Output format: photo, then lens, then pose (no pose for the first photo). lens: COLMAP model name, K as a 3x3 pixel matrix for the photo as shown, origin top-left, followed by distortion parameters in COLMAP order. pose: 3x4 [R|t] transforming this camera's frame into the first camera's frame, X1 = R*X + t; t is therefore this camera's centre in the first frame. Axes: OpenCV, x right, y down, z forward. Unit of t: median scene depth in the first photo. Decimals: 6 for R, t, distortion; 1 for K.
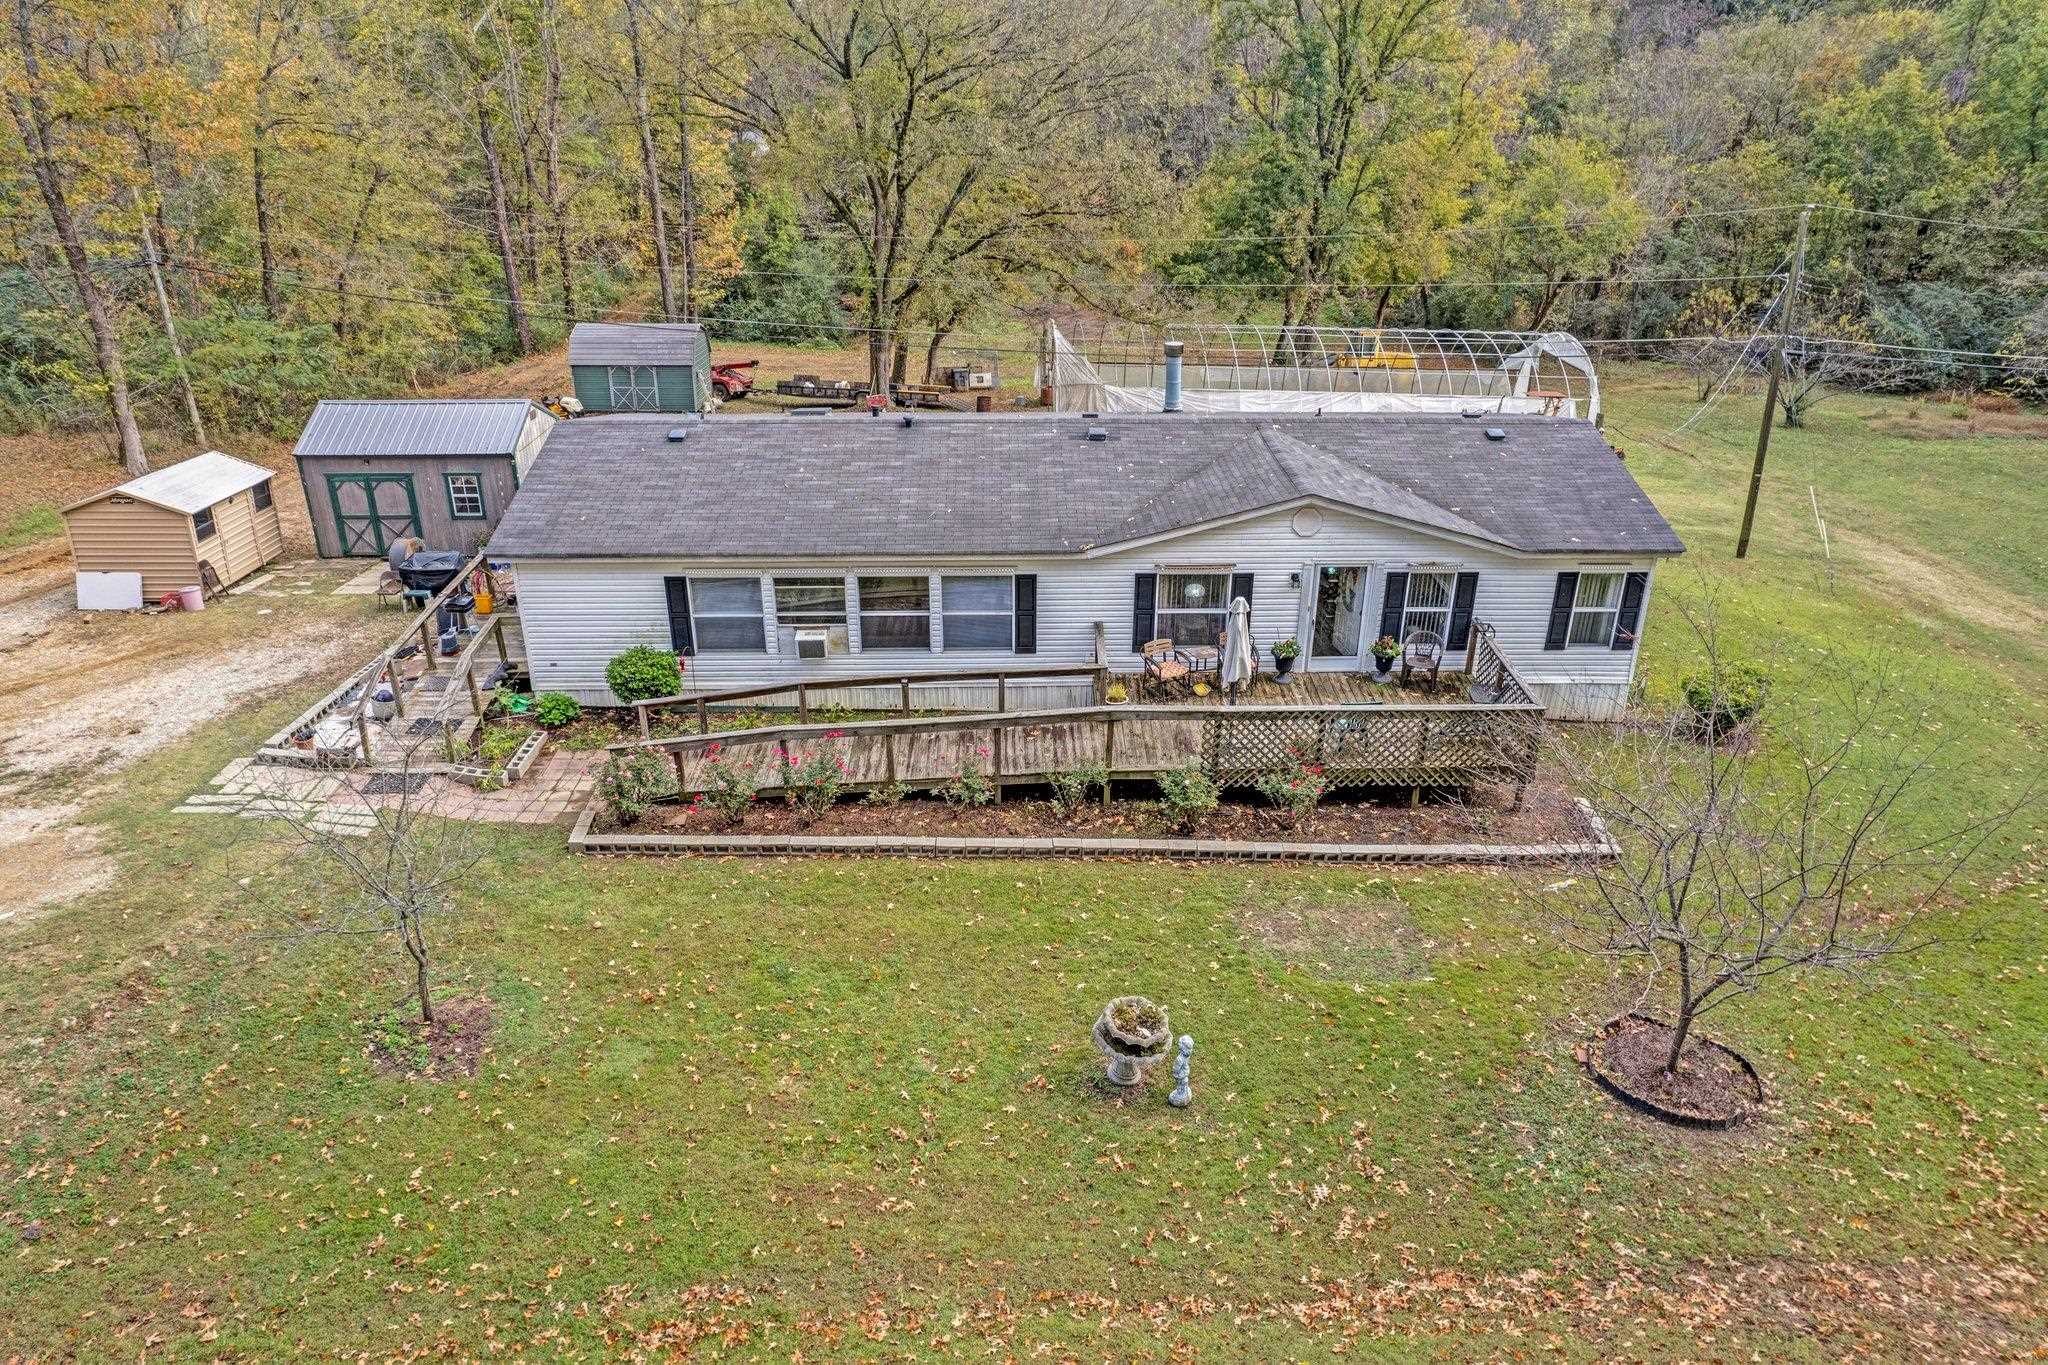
lens RADIAL K [[1313.5, 0, 1015.3], [0, 1313.5, 668.1], [0, 0, 1]] dist [-0.066254, 0.058568]
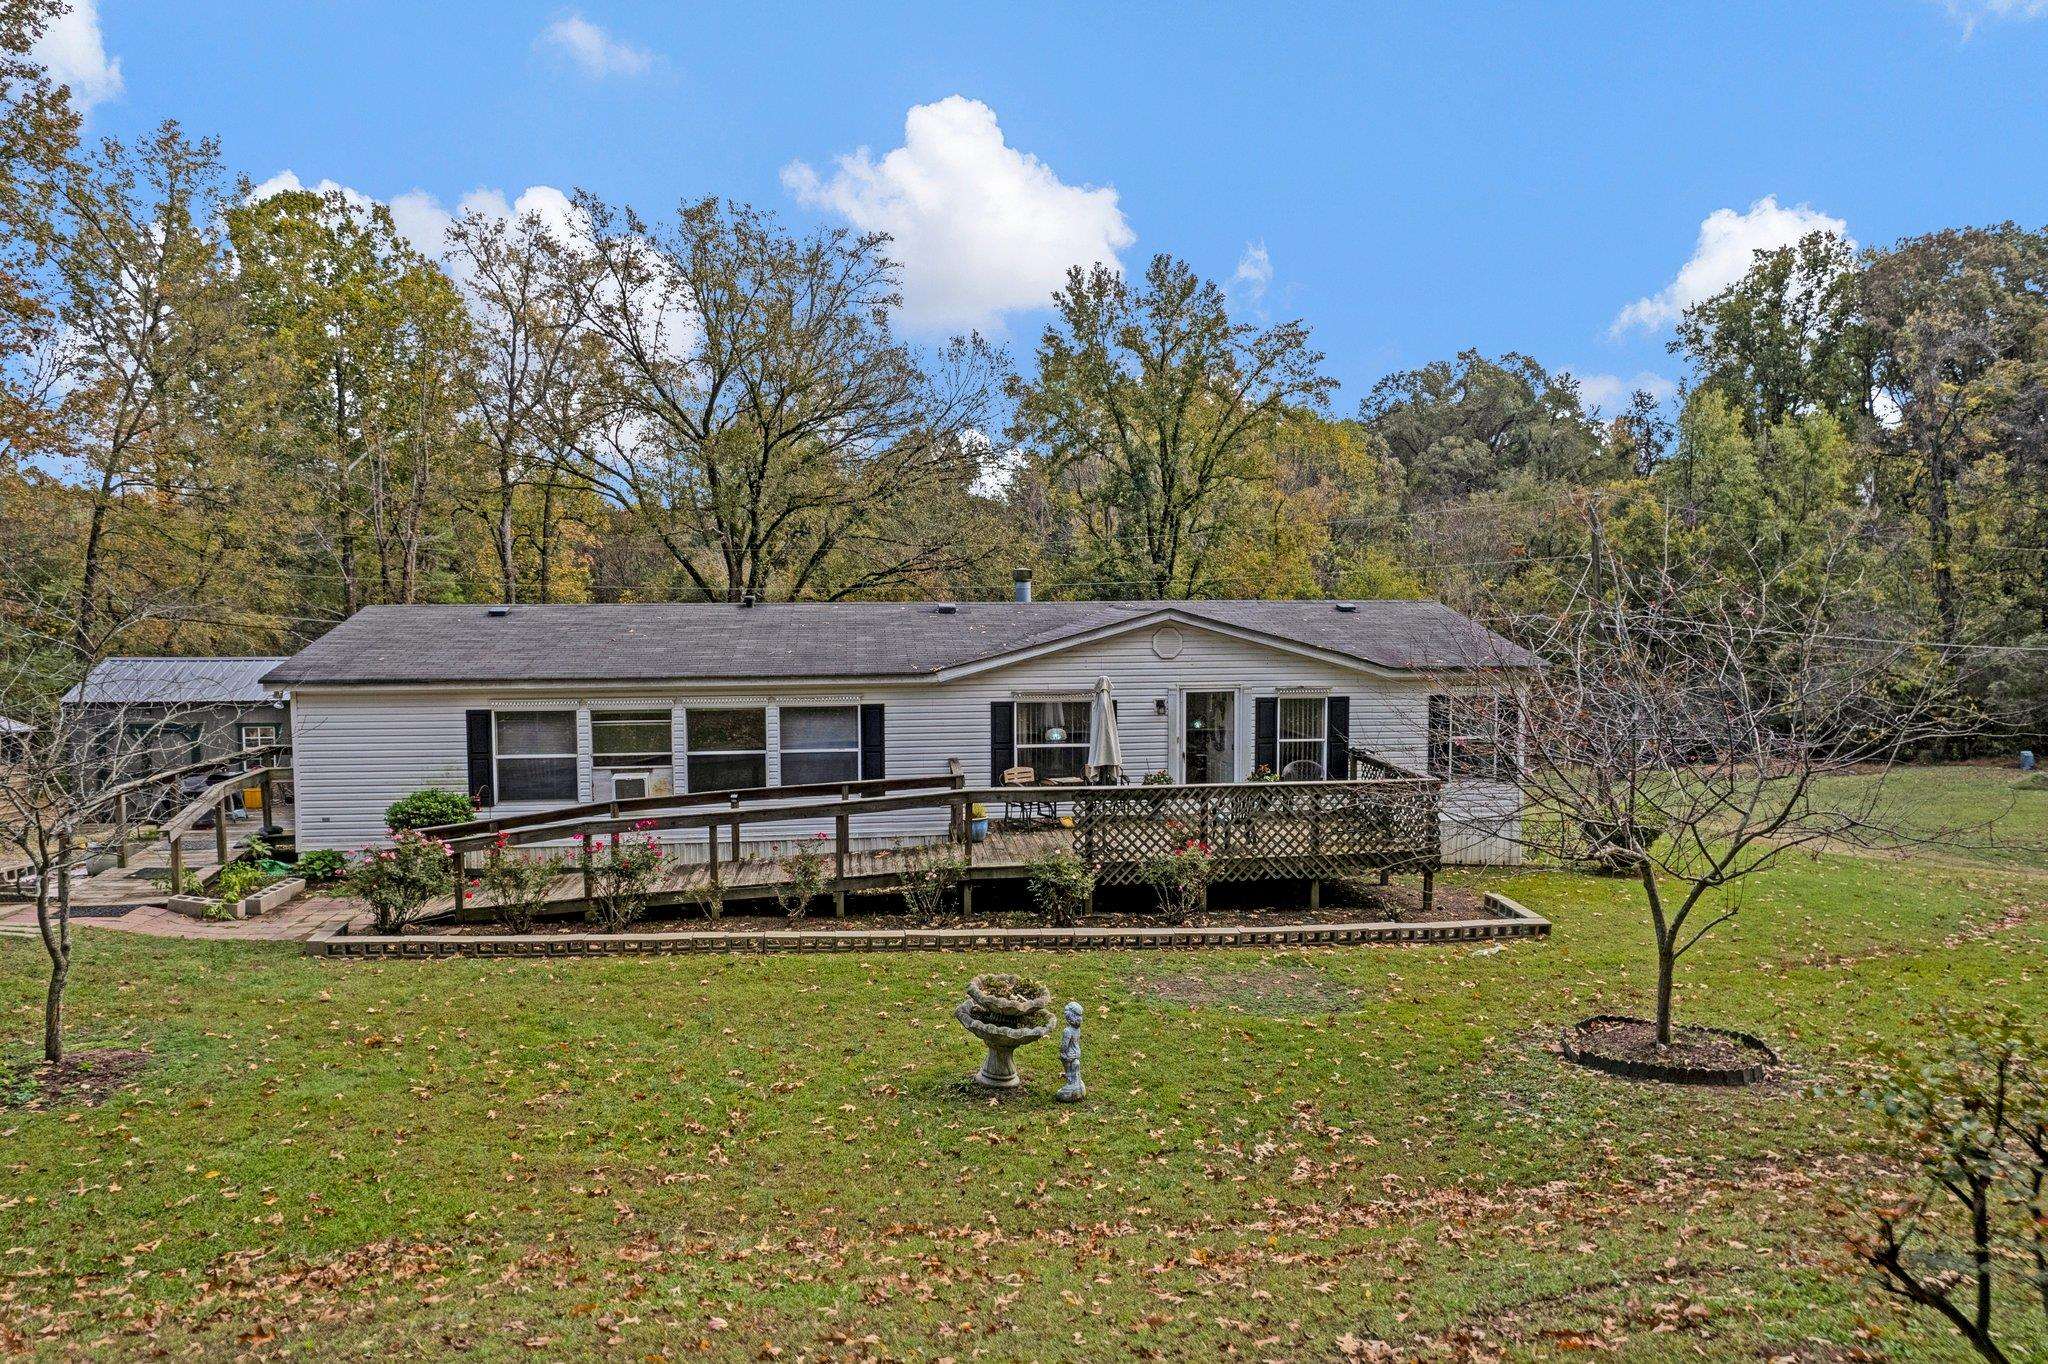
lens RADIAL K [[1313.5, 0, 1015.3], [0, 1313.5, 667.6], [0, 0, 1]] dist [-0.066254, 0.058568]
pose [[0.993948, -0.010709, 0.109327, 0.007532], [0.049019, 0.933893, -0.354176, 0.235066], [-0.098307, 0.357392, 0.928766, 0.126273]]
